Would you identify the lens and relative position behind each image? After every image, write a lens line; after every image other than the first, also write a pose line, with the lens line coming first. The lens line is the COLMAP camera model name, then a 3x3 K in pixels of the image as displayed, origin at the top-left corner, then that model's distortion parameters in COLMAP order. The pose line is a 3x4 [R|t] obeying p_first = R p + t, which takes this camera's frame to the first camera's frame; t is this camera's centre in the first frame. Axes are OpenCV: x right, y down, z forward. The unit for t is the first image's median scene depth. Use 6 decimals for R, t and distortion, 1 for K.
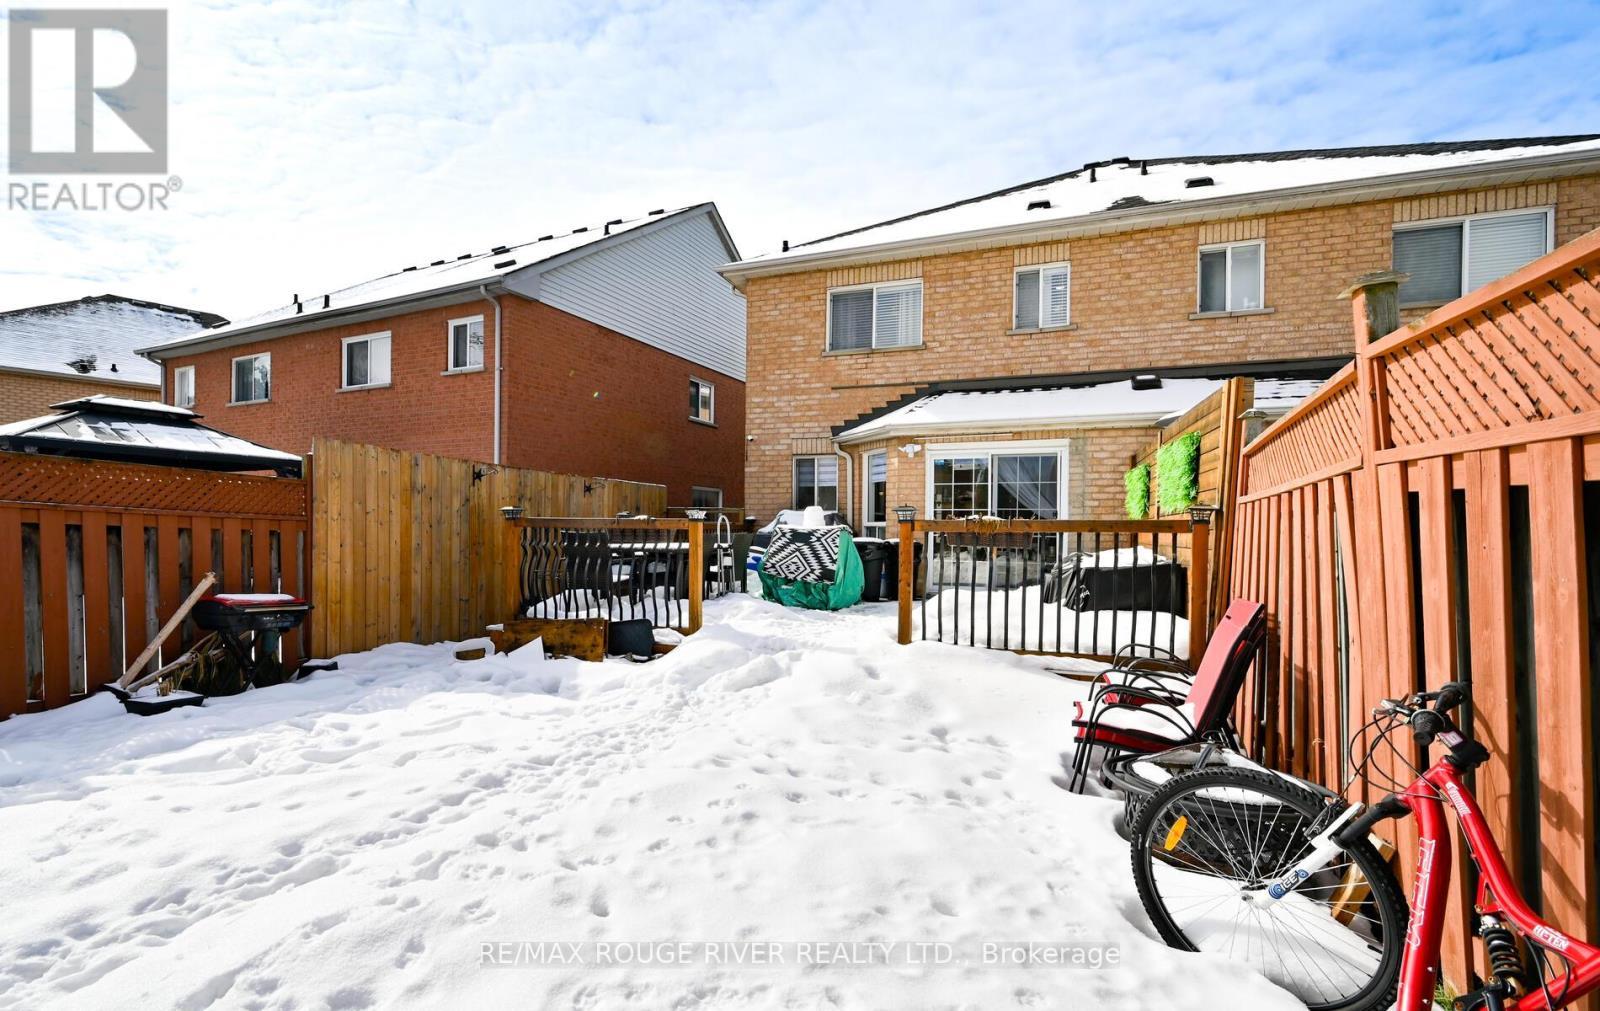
lens RADIAL K [[772.4, 0, 800.6], [0, 772.4, 514.2], [0, 0, 1]] dist [-0.001626, -0.003127]
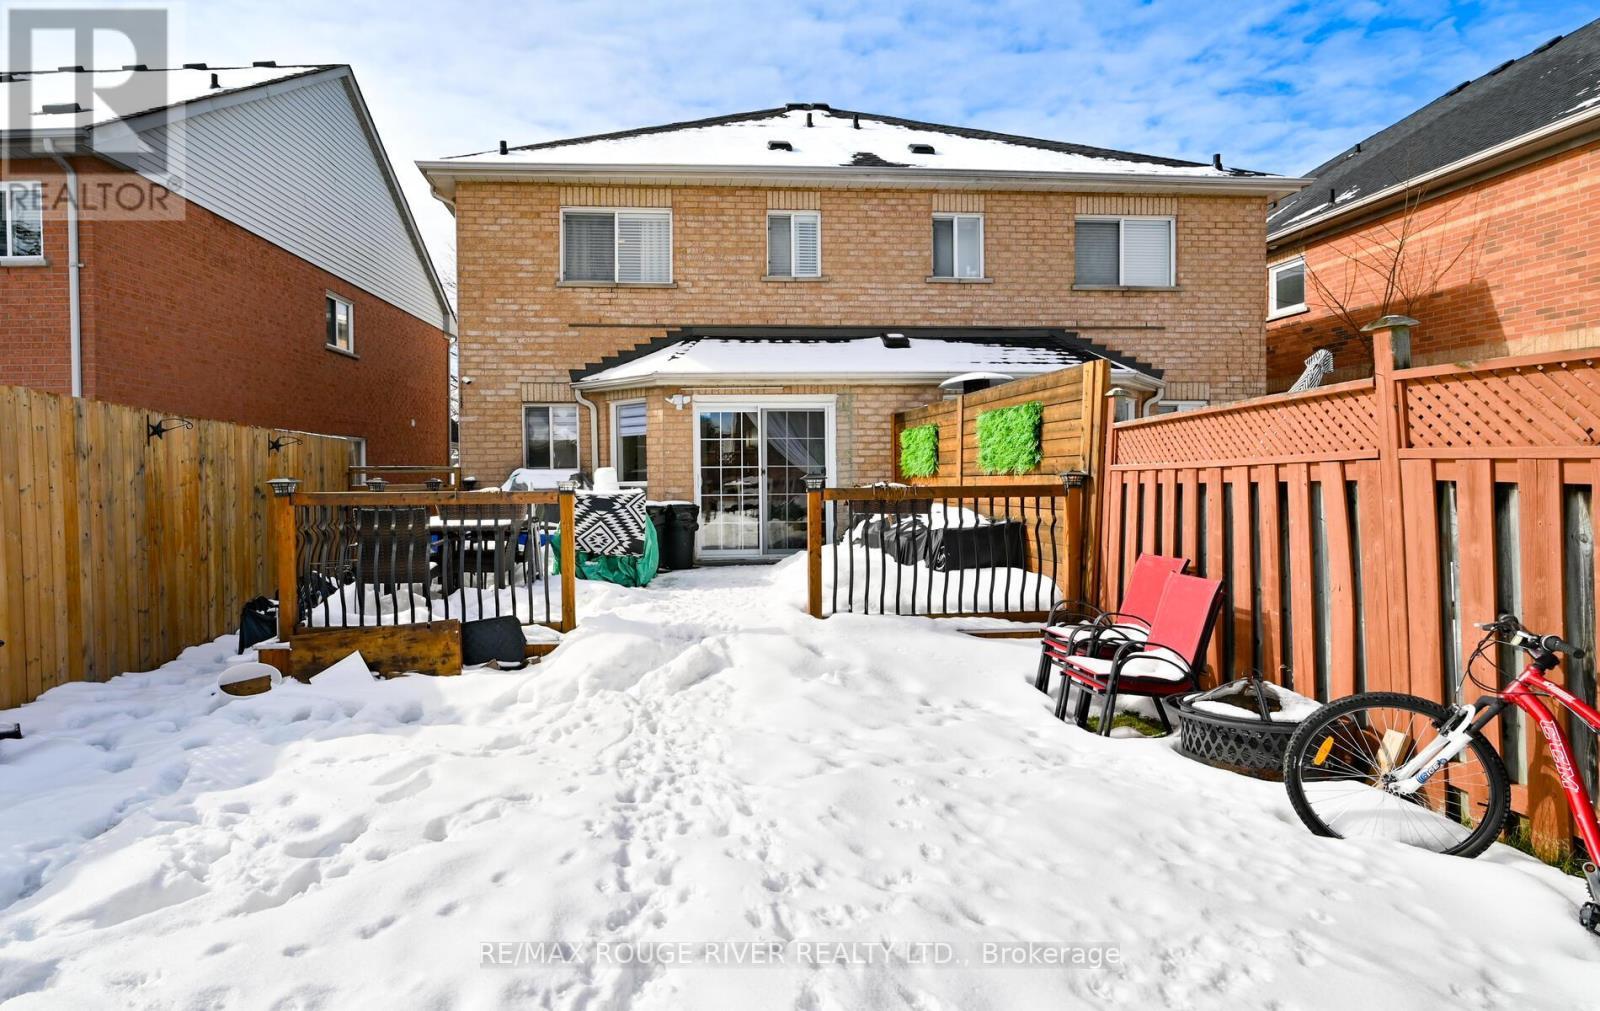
lens RADIAL K [[890.4, 0, 765.9], [0, 890.4, 465.8], [0, 0, 1]] dist [0.003004, 0.000870]
pose [[0.888626, -0.010949, 0.458502, -0.258680], [0.006457, 0.999915, 0.011364, -0.020546], [-0.458587, -0.007138, 0.888621, 0.029973]]
